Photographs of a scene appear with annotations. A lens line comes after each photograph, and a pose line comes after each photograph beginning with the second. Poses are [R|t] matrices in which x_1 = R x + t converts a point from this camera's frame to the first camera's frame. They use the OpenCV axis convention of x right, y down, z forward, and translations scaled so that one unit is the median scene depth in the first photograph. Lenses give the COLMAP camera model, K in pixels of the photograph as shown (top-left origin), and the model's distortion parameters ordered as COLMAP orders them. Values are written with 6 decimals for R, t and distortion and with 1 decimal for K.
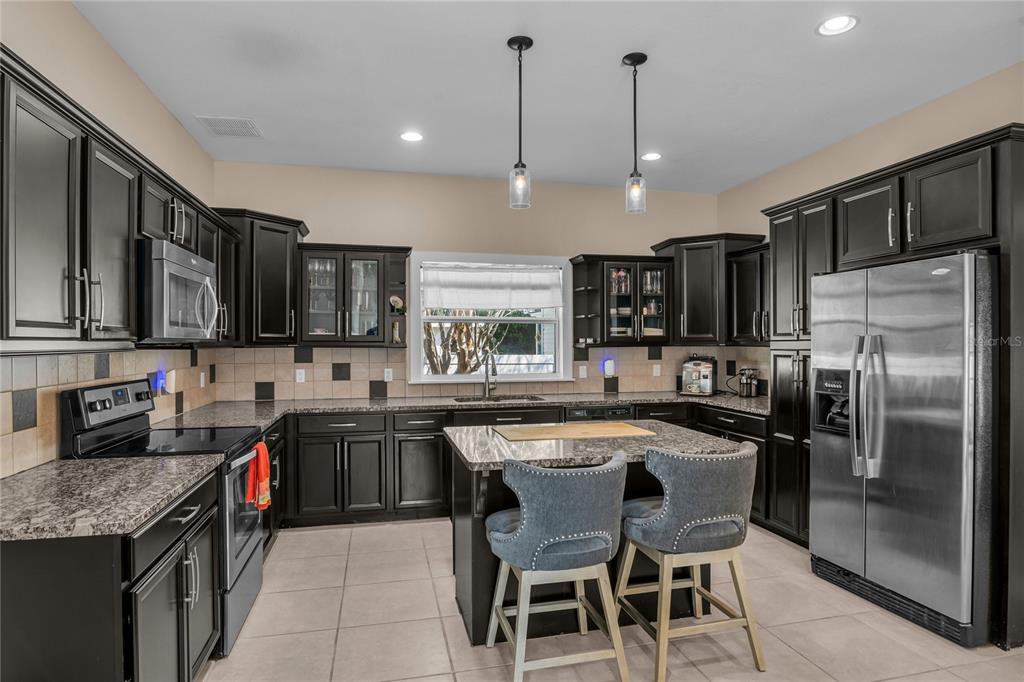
lens RADIAL K [[564.3, 0, 512.0], [0, 564.3, 341.0], [0, 0, 1]] dist [-0.003178, -0.000358]
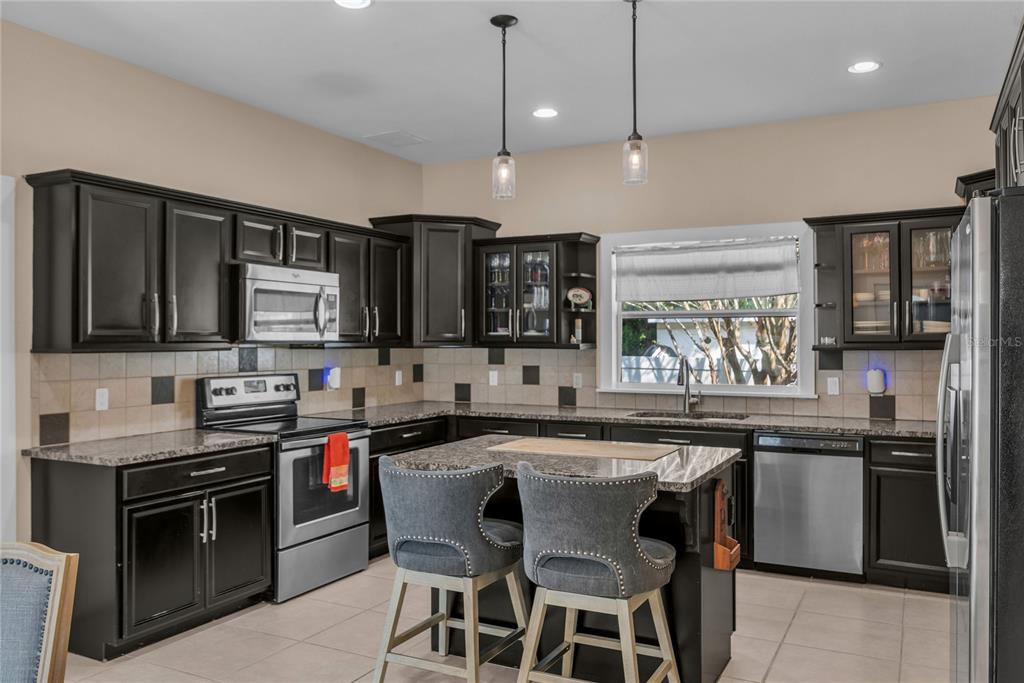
lens RADIAL K [[787.4, 0, 520.5], [0, 787.4, 338.6], [0, 0, 1]] dist [-0.016927, -0.004222]
pose [[0.762819, -0.001890, -0.646610, 0.511518], [0.001869, 0.999998, -0.000719, -0.003319], [0.646610, -0.000660, 0.762821, 0.023611]]
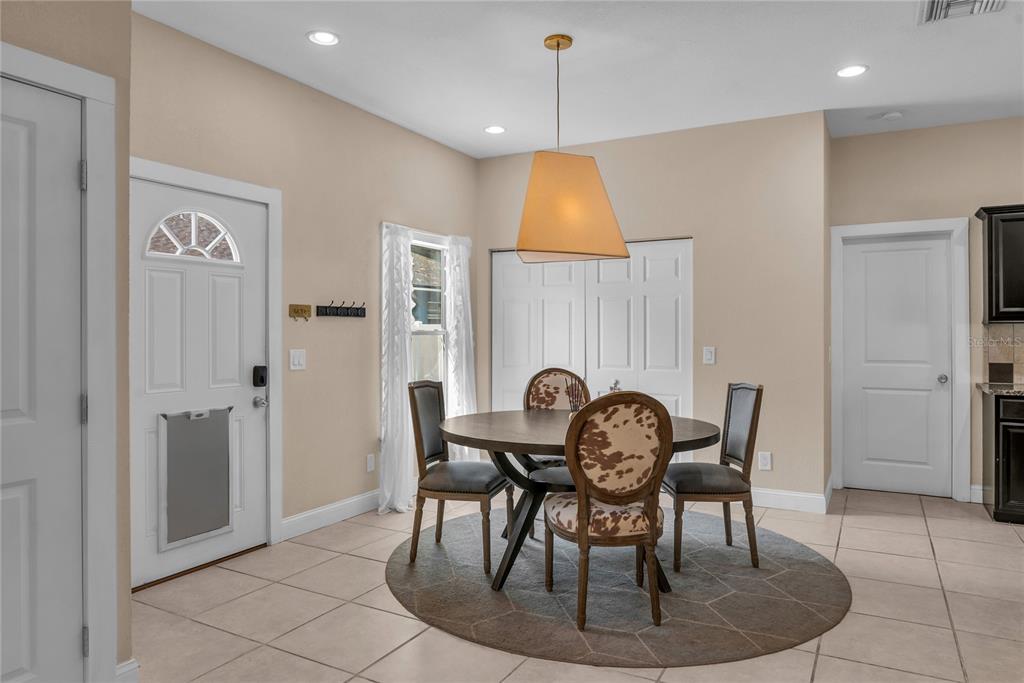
lens RADIAL K [[665.3, 0, 510.8], [0, 665.3, 329.7], [0, 0, 1]] dist [-0.017608, 0.000242]
pose [[-0.667972, 0.002179, -0.744183, 0.913394], [0.005104, 0.999986, -0.001653, 0.016914], [0.744169, -0.004902, -0.667973, 0.438660]]
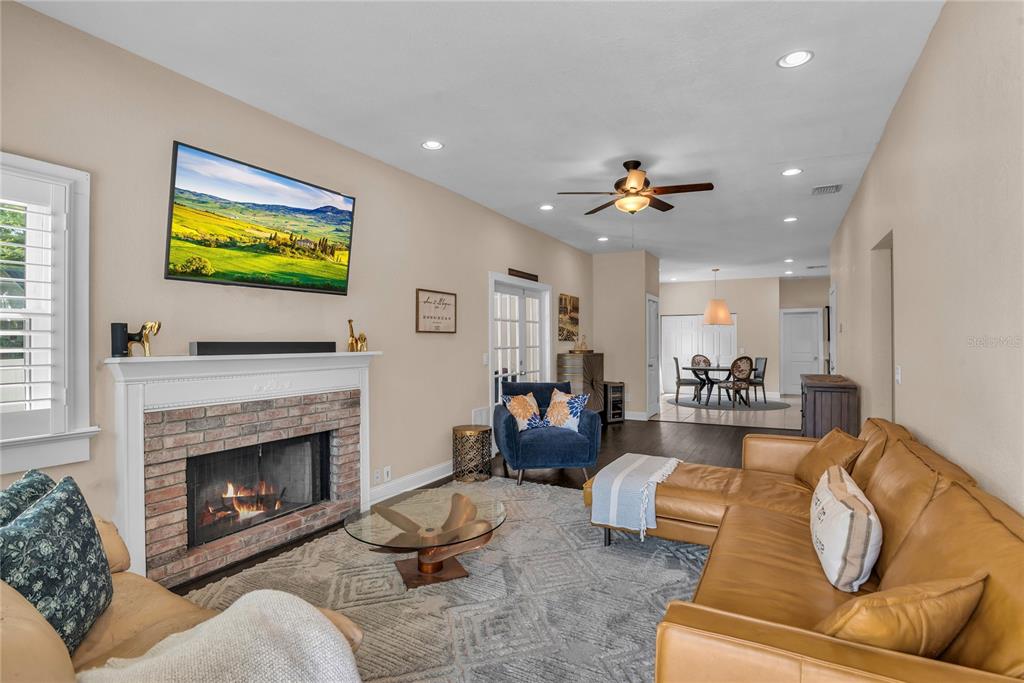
lens RADIAL K [[522.0, 0, 512.0], [0, 522.0, 341.5], [0, 0, 1]] dist [-0.024104, -0.000198]
pose [[-0.656448, 0.004330, -0.754359, 2.672798], [0.006776, 0.999977, -0.000156, 0.002310], [0.754341, -0.005214, -0.656463, 0.813974]]
